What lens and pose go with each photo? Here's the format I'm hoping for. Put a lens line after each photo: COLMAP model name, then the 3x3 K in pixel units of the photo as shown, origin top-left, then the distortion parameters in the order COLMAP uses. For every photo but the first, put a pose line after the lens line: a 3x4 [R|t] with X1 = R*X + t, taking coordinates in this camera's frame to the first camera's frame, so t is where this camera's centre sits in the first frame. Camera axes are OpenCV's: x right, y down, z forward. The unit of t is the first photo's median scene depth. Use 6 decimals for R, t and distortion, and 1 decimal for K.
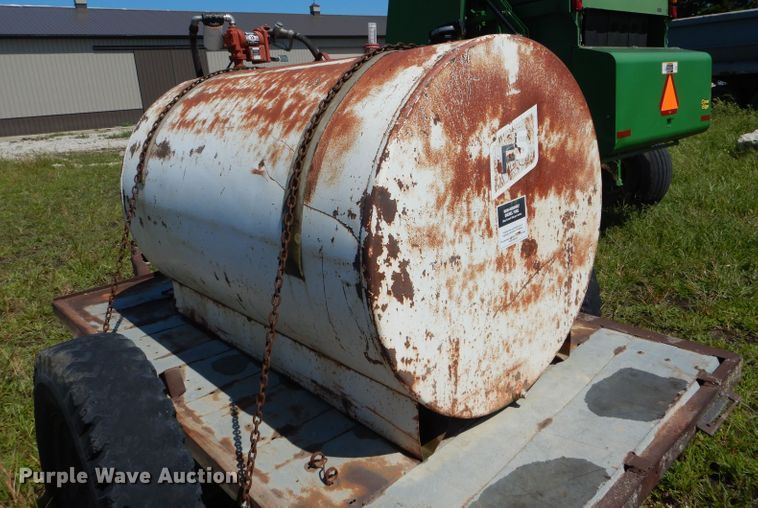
lens RADIAL K [[554.6, 0, 388.8], [0, 554.6, 216.0], [0, 0, 1]] dist [0.007308, 0.001316]
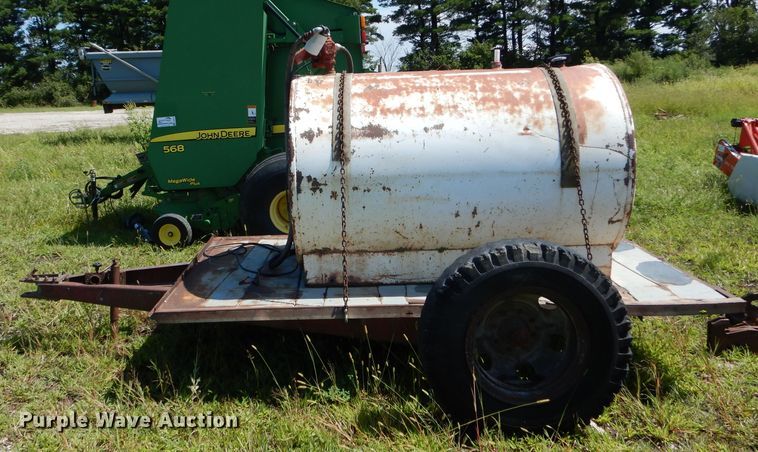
lens RADIAL K [[636.1, 0, 329.1], [0, 636.1, 197.3], [0, 0, 1]] dist [0.008445, -0.000121]
pose [[0.703743, -0.081874, 0.705721, -2.092370], [0.151265, 0.987829, -0.036238, 0.092904], [-0.694165, 0.132253, 0.707562, 0.078272]]
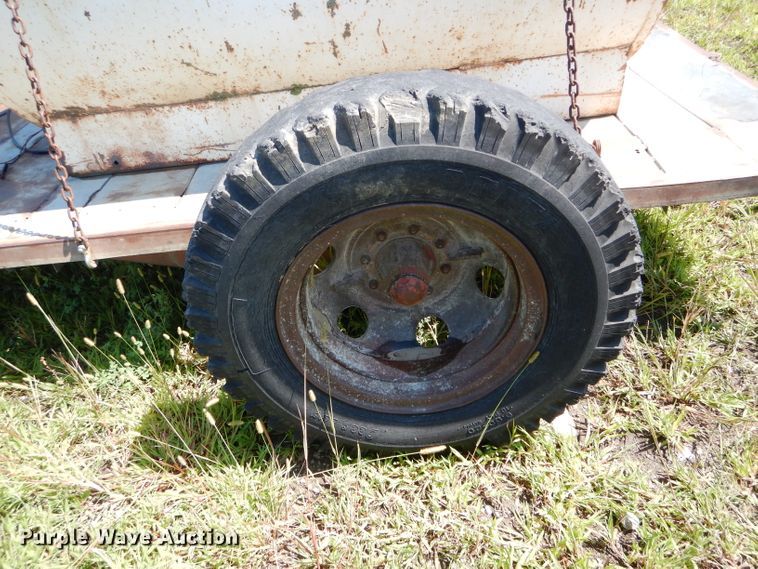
lens RADIAL K [[537.9, 0, 379.0], [0, 537.9, 284.5], [0, 0, 1]] dist [0.008626, -0.002762]
pose [[0.678063, -0.477380, 0.558872, -0.924401], [0.238012, 0.862008, 0.447541, 0.154835], [-0.695399, -0.170443, 0.698118, 0.538611]]
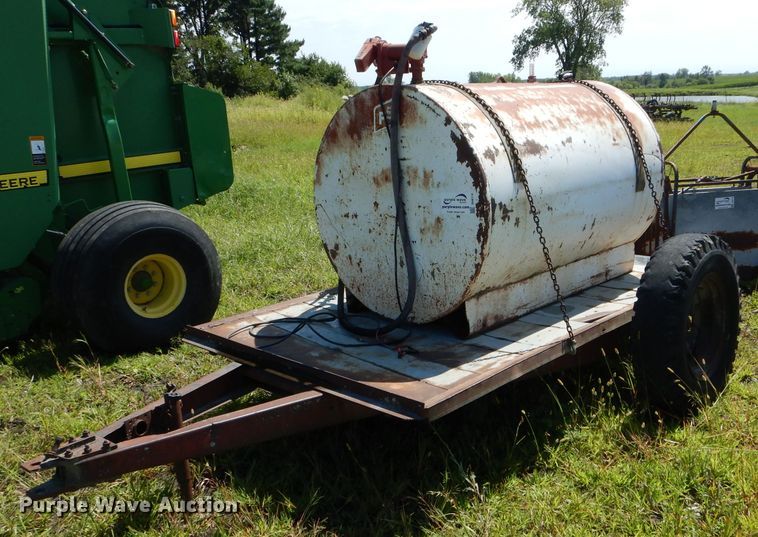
lens RADIAL K [[740.2, 0, 425.1], [0, 740.2, 277.6], [0, 0, 1]] dist [0.004828, -0.000922]
pose [[-0.084648, -0.170632, 0.981692, -2.675620], [0.262464, 0.946616, 0.187166, -0.288386], [-0.961222, 0.273502, -0.035344, 1.846887]]
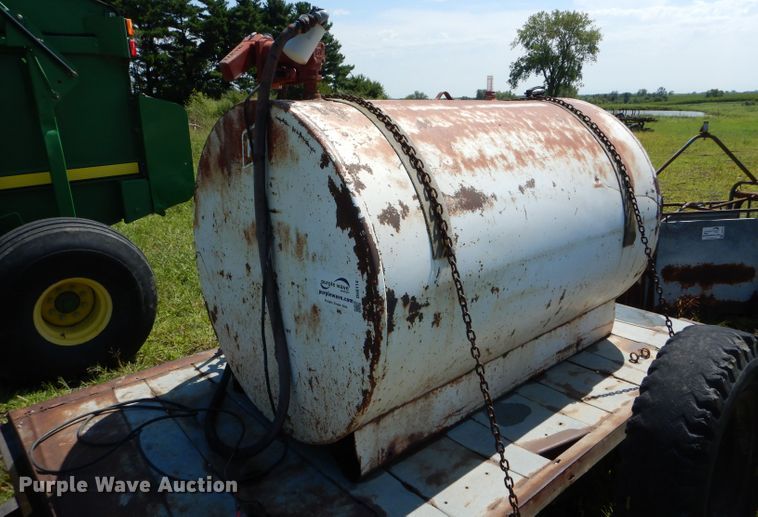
lens RADIAL K [[538.8, 0, 378.5], [0, 538.8, 231.9], [0, 0, 1]] dist [0.007648, 0.000521]
pose [[0.031801, -0.160756, 0.986482, -1.573888], [0.238451, 0.959702, 0.148705, -0.296462], [-0.970634, 0.230498, 0.068852, 1.486660]]
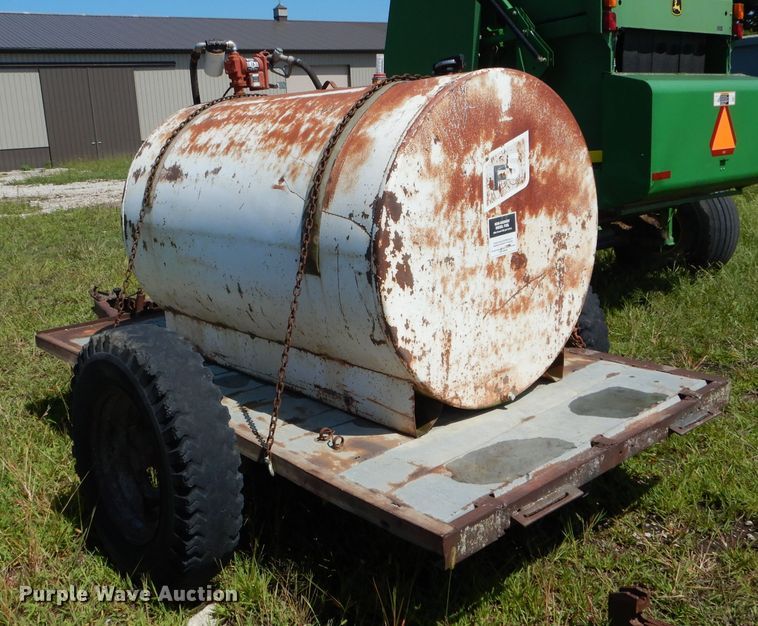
lens RADIAL K [[789.3, 0, 319.0], [0, 789.3, 312.4], [0, 0, 1]] dist [0.000255, 0.010748]
pose [[0.997242, 0.027742, -0.068841, -0.034819], [-0.027172, 0.999588, 0.009198, 0.165930], [0.069068, -0.007302, 0.997585, -0.632602]]
